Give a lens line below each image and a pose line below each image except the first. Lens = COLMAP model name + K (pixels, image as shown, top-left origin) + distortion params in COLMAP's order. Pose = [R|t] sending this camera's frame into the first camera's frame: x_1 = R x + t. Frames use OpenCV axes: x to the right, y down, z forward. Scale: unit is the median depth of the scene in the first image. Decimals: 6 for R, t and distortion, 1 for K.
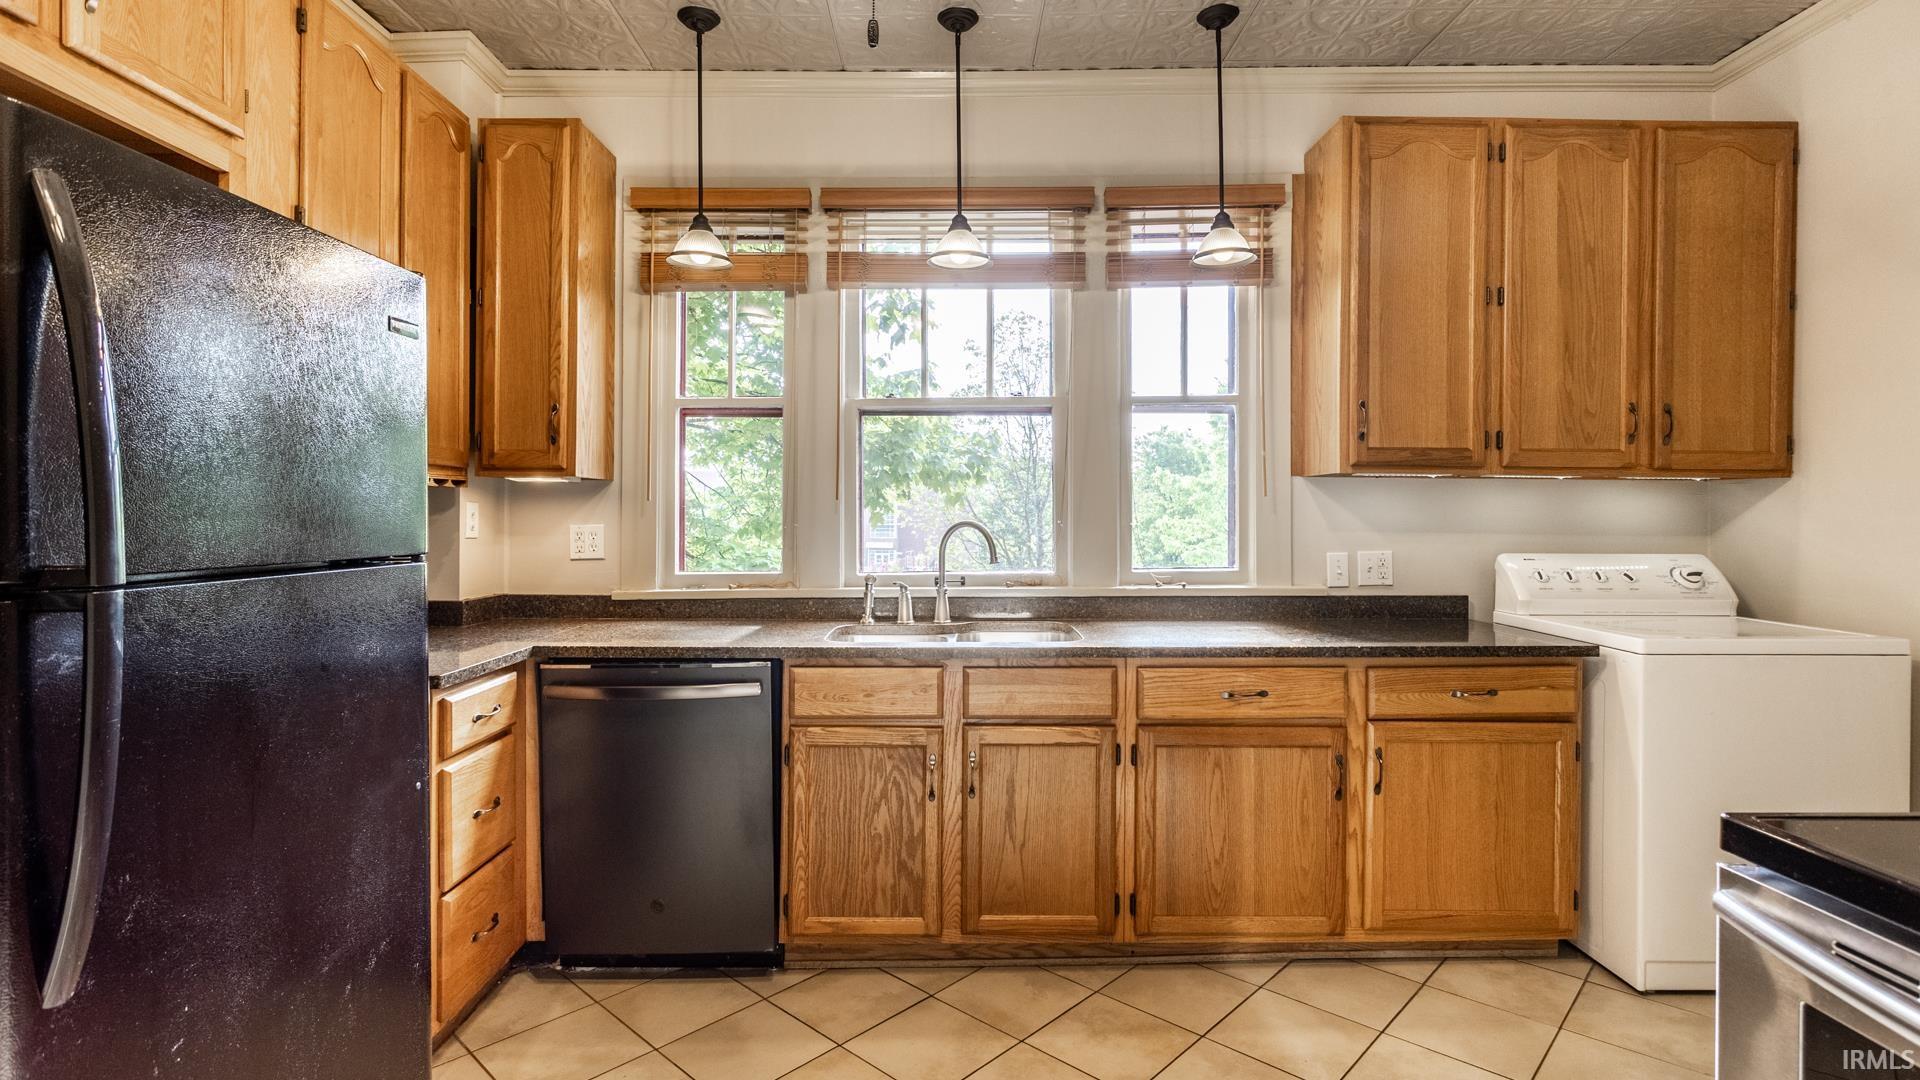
lens RADIAL K [[916.1, 0, 960.1], [0, 916.1, 535.7], [0, 0, 1]] dist [-0.016001, 0.012235]
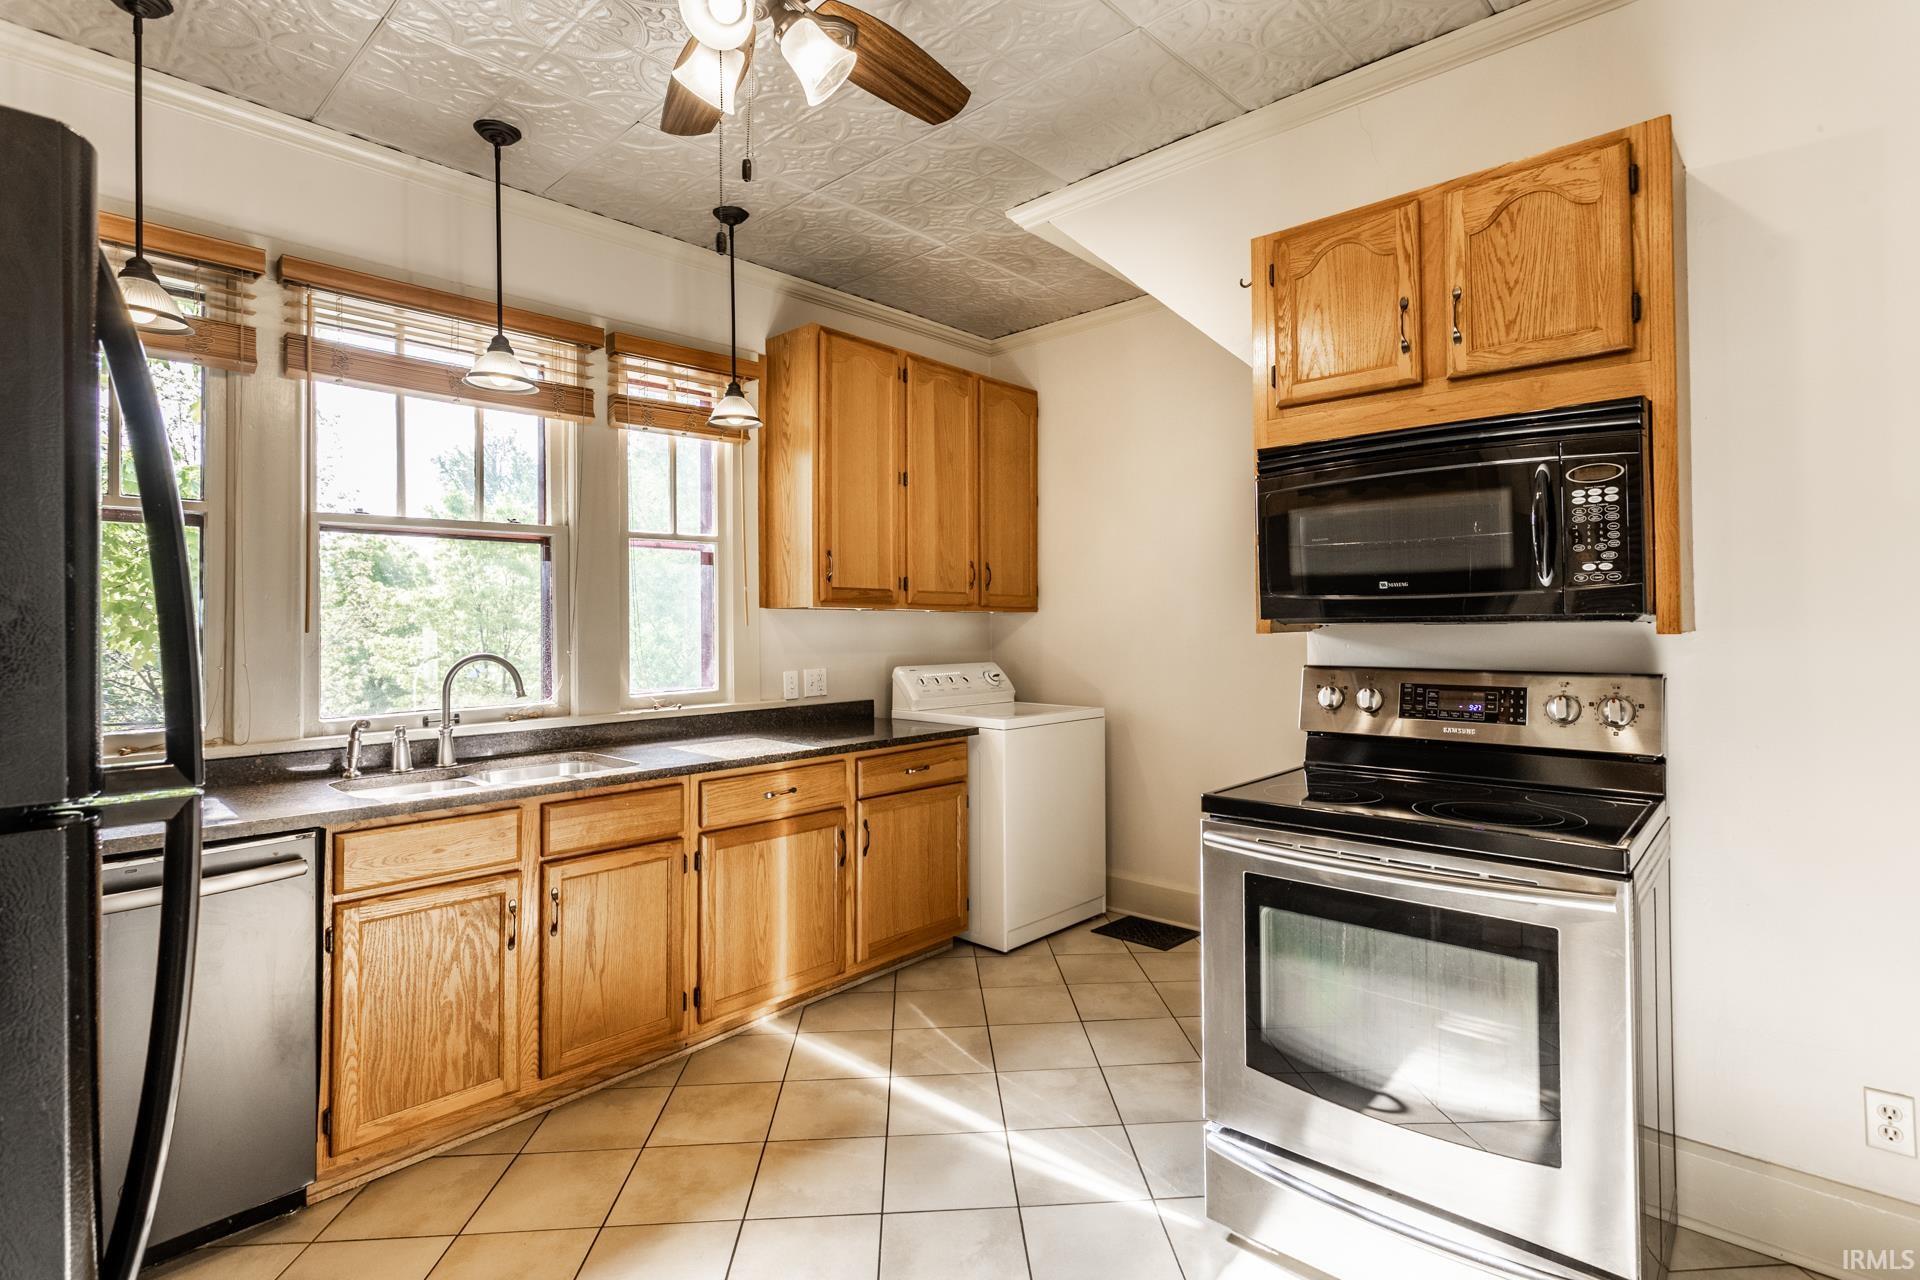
lens RADIAL K [[927.5, 0, 960.0], [0, 927.5, 640.0], [0, 0, 1]] dist [-0.002924, -0.000039]
pose [[0.682828, -0.017242, 0.730375, -0.390943], [0.026163, 0.999657, -0.000860, -0.018868], [-0.730110, 0.019696, 0.683045, -0.007516]]
